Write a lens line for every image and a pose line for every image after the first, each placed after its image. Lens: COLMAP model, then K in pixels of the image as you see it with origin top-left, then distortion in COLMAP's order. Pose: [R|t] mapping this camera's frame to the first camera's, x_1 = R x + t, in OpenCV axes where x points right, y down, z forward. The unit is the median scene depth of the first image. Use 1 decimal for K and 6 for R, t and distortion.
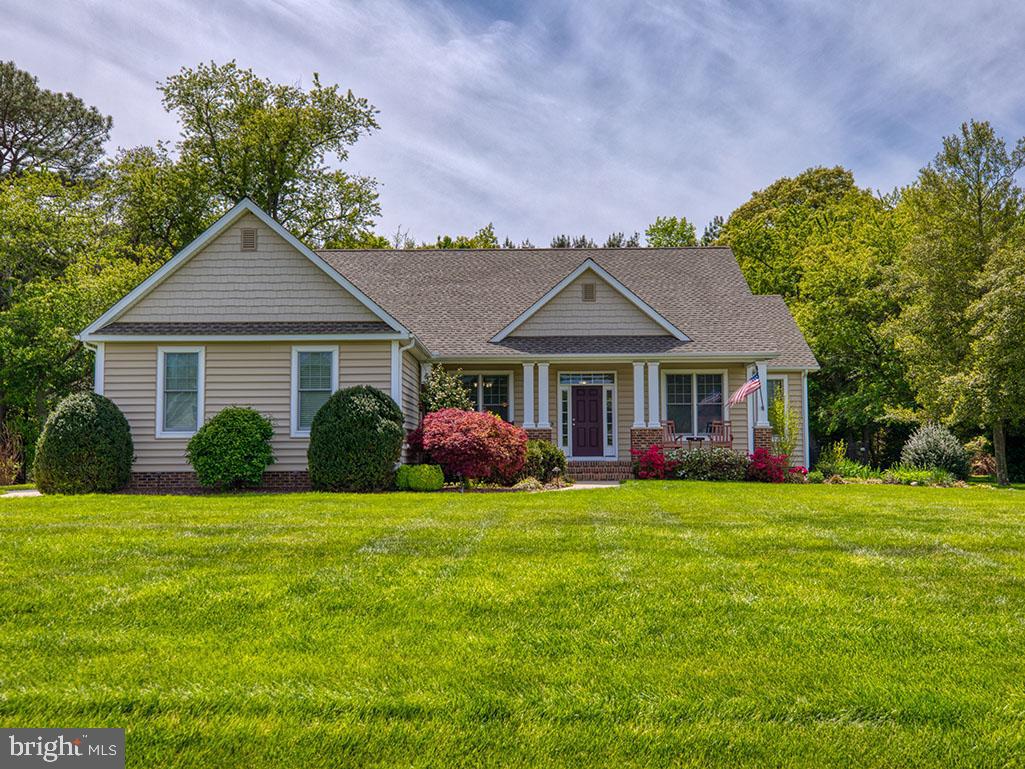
lens RADIAL K [[1083.9, 0, 512.5], [0, 1083.9, 384.5], [0, 0, 1]] dist [0.040446, -0.000094]
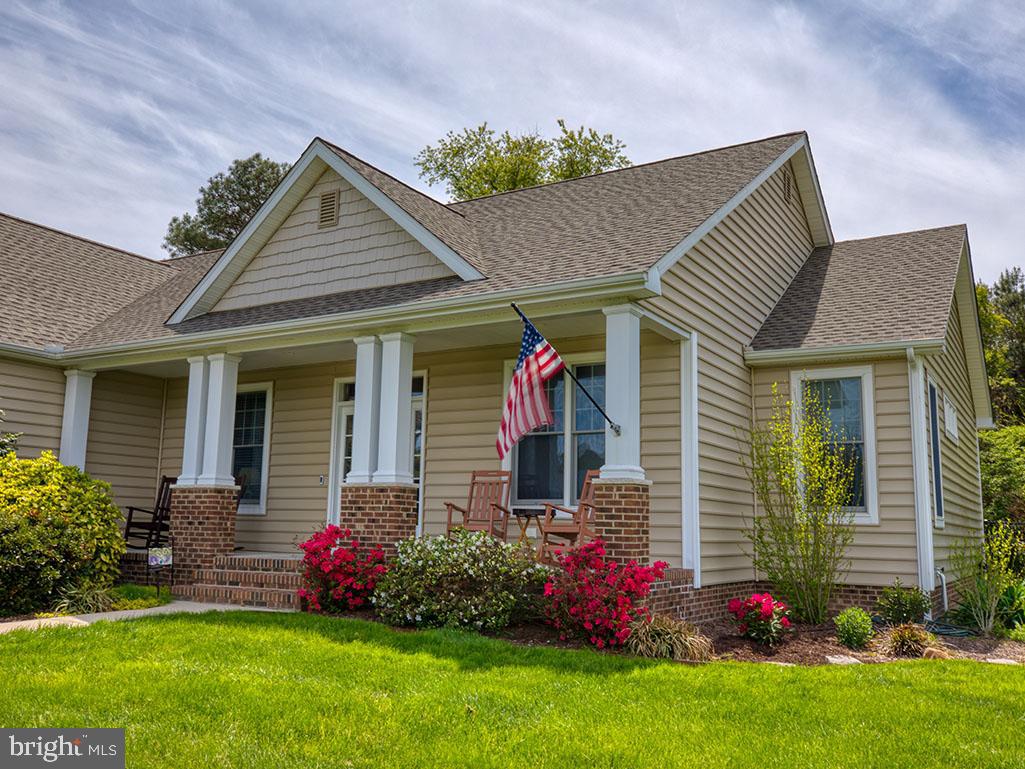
lens RADIAL K [[909.6, 0, 512.5], [0, 909.6, 384.5], [0, 0, 1]] dist [0.004994, 0.003712]
pose [[0.859260, -0.060492, -0.507949, 0.351202], [0.011022, 0.994942, -0.099843, 0.036571], [0.511420, 0.080192, 0.855581, 0.704344]]
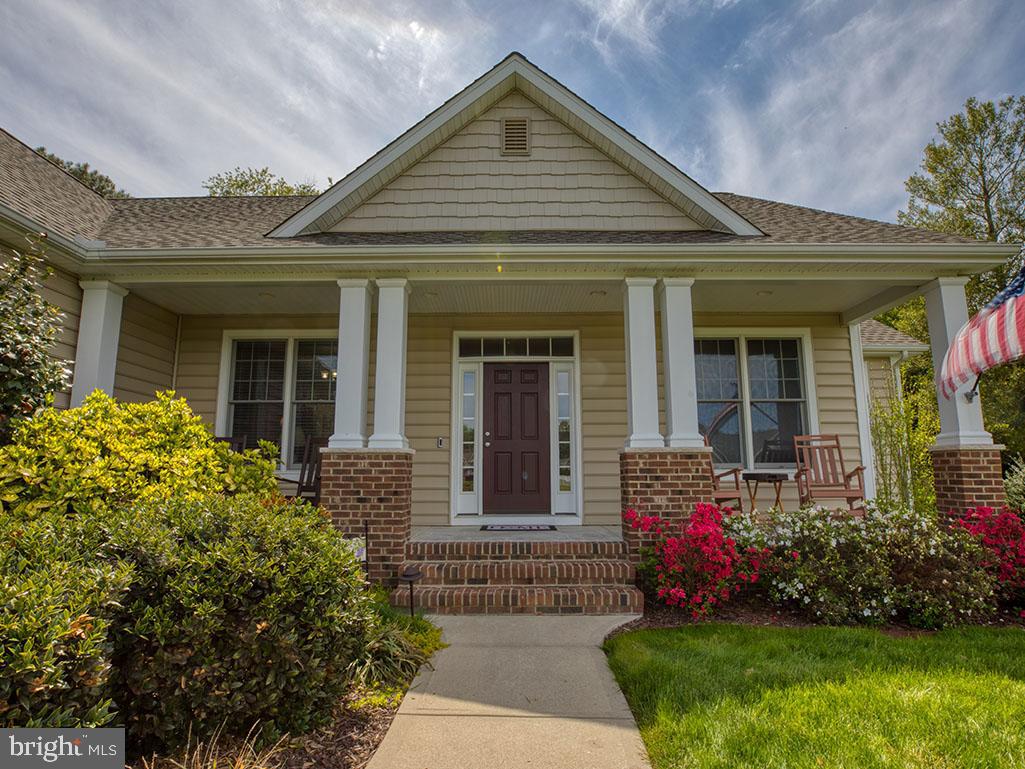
lens RADIAL K [[556.3, 0, 510.2], [0, 556.3, 387.6], [0, 0, 1]] dist [-0.031434, 0.000550]
pose [[0.999996, 0.001302, -0.002599, 0.070066], [-0.001523, 0.996224, -0.086807, 0.034873], [0.002476, 0.086811, 0.996222, 0.797228]]
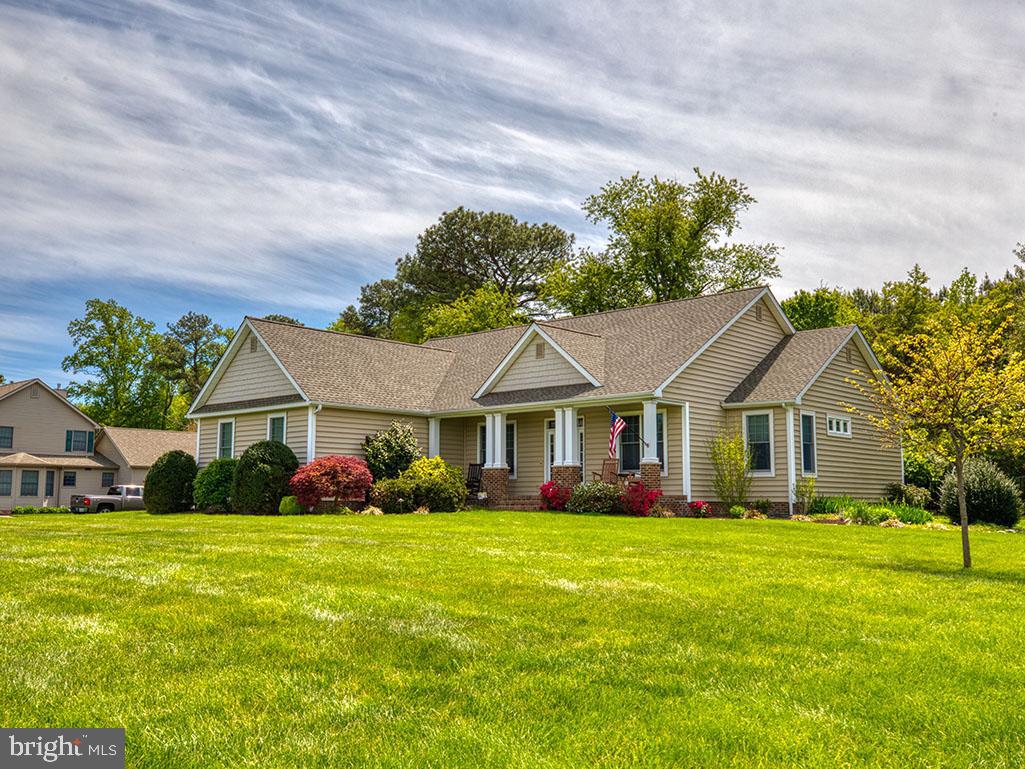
lens RADIAL K [[977.1, 0, 518.4], [0, 977.1, 386.9], [0, 0, 1]] dist [0.024380, 0.004766]
pose [[0.744871, -0.072787, -0.663226, 0.760395], [0.039363, 0.997094, -0.065219, 0.022252], [0.666046, 0.022473, 0.745572, 0.199982]]
